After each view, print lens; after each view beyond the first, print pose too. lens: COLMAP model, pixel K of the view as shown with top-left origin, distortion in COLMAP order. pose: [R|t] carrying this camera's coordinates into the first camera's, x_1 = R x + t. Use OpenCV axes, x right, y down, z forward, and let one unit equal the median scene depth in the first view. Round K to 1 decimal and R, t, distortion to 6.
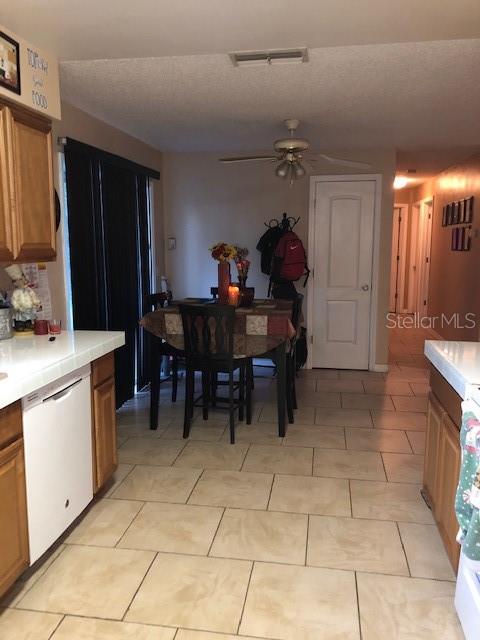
lens RADIAL K [[522.2, 0, 239.4], [0, 522.2, 314.6], [0, 0, 1]] dist [0.025852, -0.021624]
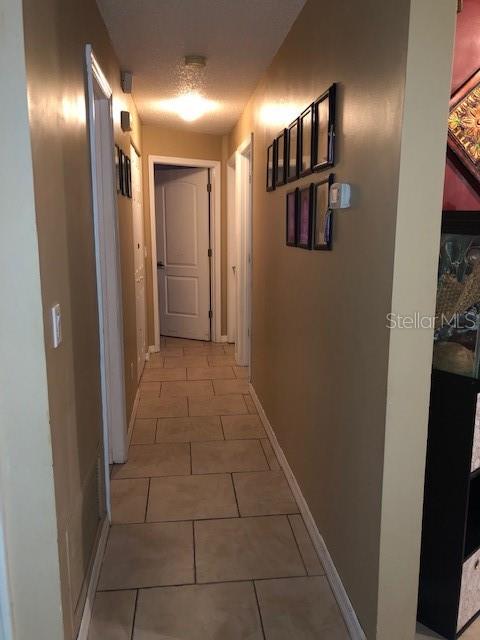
lens RADIAL K [[522.2, 0, 239.0], [0, 522.2, 319.5], [0, 0, 1]] dist [0.025852, -0.021624]
pose [[0.961696, -0.044828, 0.270428, 0.169377], [0.034945, 0.998538, 0.041251, -0.054783], [-0.271881, -0.030221, 0.961856, 0.406869]]
